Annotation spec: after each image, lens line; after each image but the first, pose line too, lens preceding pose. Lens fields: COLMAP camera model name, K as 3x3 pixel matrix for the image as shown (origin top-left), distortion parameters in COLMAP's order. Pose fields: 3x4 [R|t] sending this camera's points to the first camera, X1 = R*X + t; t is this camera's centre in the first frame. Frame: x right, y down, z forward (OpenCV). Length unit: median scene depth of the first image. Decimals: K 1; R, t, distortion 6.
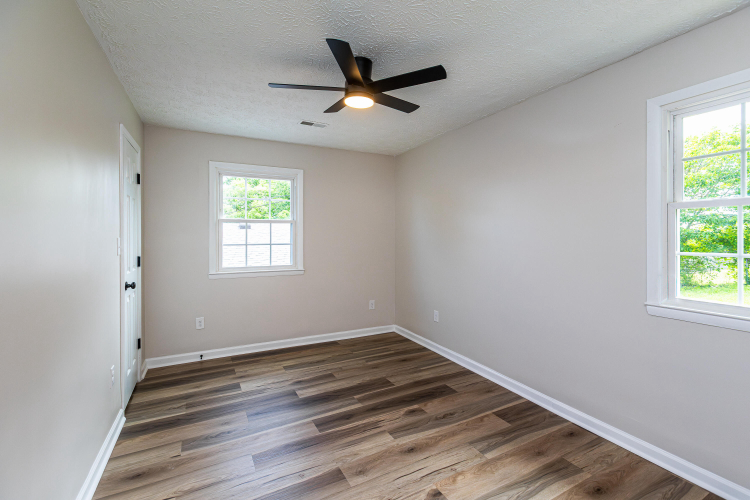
lens RADIAL K [[332.5, 0, 372.3], [0, 332.5, 234.4], [0, 0, 1]] dist [0.000640, 0.001160]
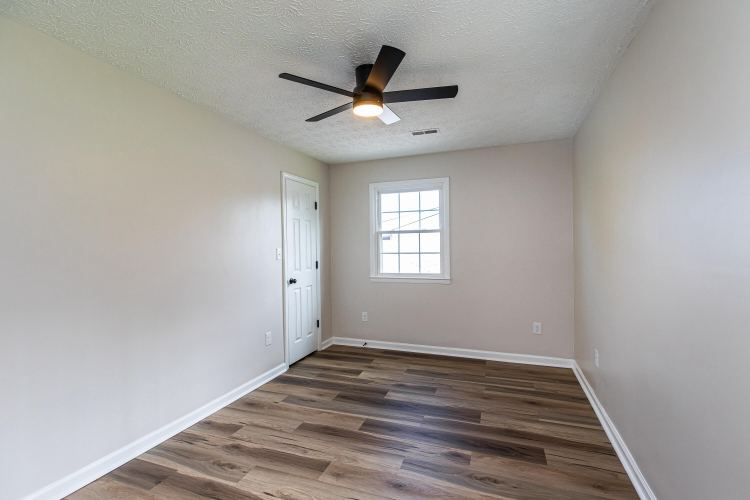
lens RADIAL K [[332.5, 0, 380.3], [0, 332.5, 246.3], [0, 0, 1]] dist [0.000640, 0.001160]
pose [[0.676015, -0.008051, -0.736844, 0.470054], [0.018373, 0.999814, 0.005932, -0.000459], [0.736659, -0.017548, 0.676037, 0.233691]]
